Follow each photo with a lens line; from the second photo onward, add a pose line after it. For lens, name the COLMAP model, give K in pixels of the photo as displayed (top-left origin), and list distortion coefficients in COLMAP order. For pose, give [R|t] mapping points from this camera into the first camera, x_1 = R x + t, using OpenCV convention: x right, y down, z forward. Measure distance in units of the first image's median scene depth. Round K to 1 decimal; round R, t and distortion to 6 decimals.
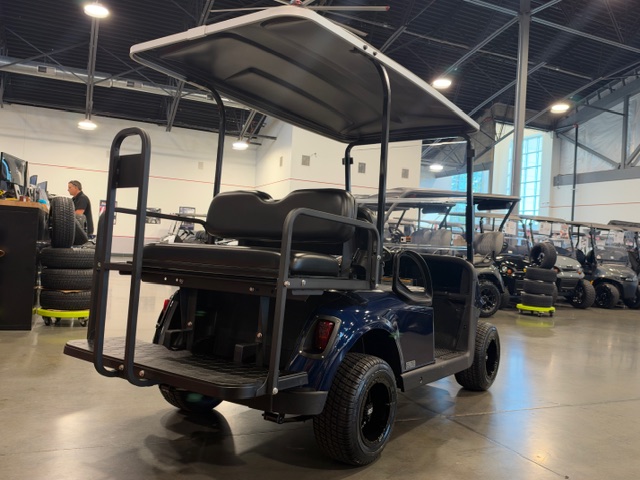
lens RADIAL K [[539.1, 0, 322.5], [0, 539.1, 237.4], [0, 0, 1]] dist [-0.012489, -0.018842]
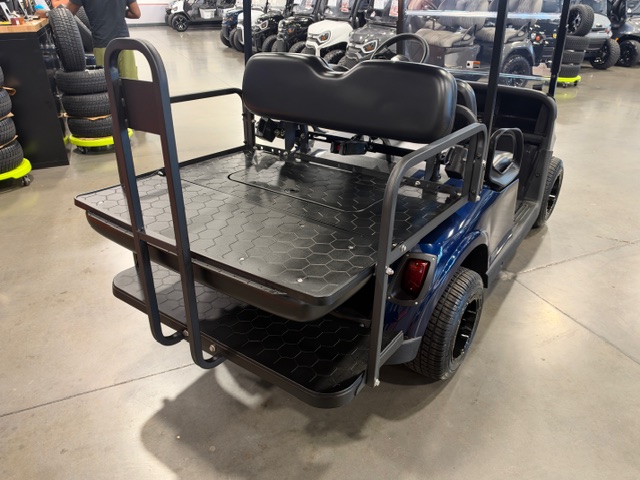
lens RADIAL K [[471.4, 0, 316.7], [0, 471.4, 227.0], [0, 0, 1]] dist [-0.000894, -0.017523]
pose [[0.998182, -0.043378, -0.041841, -0.029268], [0.057896, 0.883029, 0.465733, -0.056464], [0.016745, -0.467309, 0.883935, 0.098808]]
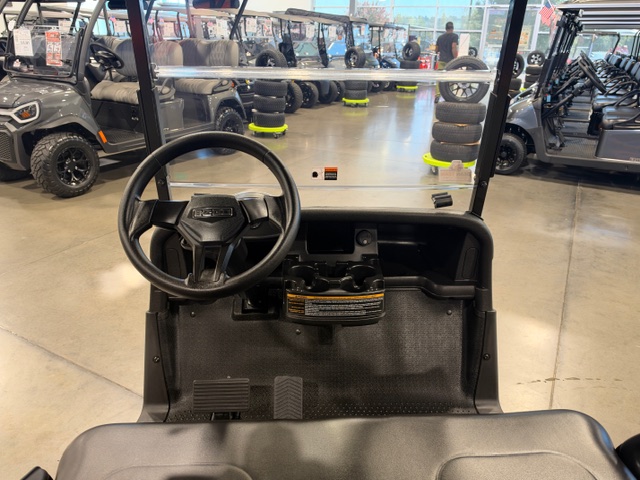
lens RADIAL K [[471.4, 0, 321.1], [0, 471.4, 234.4], [0, 0, 1]] dist [-0.000894, -0.017523]
pose [[0.785496, -0.269918, 0.556902, -0.029163], [0.005721, 0.903003, 0.429597, -0.048772], [-0.618840, -0.334261, 0.710850, 0.317820]]
